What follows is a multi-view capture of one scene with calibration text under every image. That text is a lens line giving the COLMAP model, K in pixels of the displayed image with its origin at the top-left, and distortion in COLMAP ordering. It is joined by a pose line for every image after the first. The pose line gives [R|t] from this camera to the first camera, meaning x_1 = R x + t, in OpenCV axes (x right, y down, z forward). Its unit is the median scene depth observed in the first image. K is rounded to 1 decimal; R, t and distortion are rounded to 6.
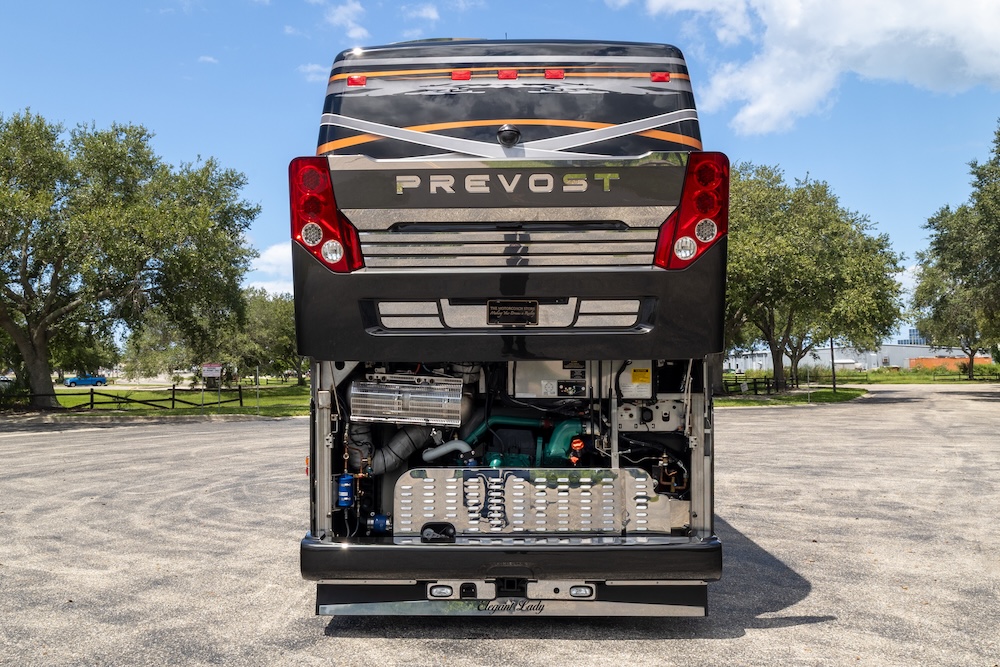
lens RADIAL K [[796.7, 0, 500.0], [0, 796.7, 333.5], [0, 0, 1]] dist [0.016305, -0.007175]
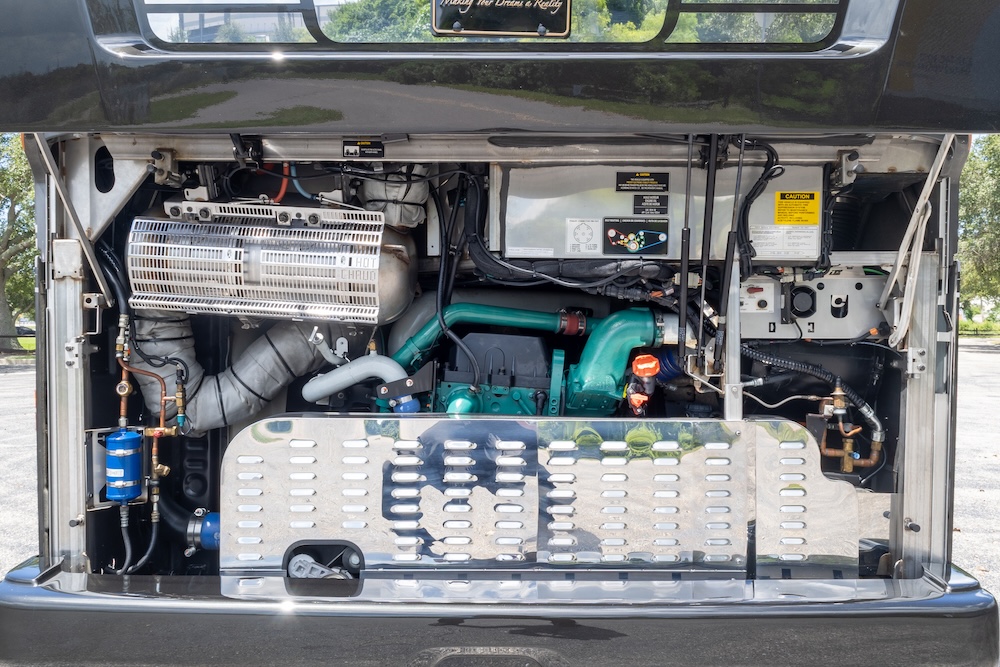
lens RADIAL K [[796.7, 0, 500.0], [0, 796.7, 333.5], [0, 0, 1]] dist [0.016305, -0.007175]
pose [[0.999835, 0.009113, 0.015708, 0.009738], [-0.010082, 0.997980, 0.062723, 0.094161], [-0.015105, -0.062871, 0.997907, 0.559657]]
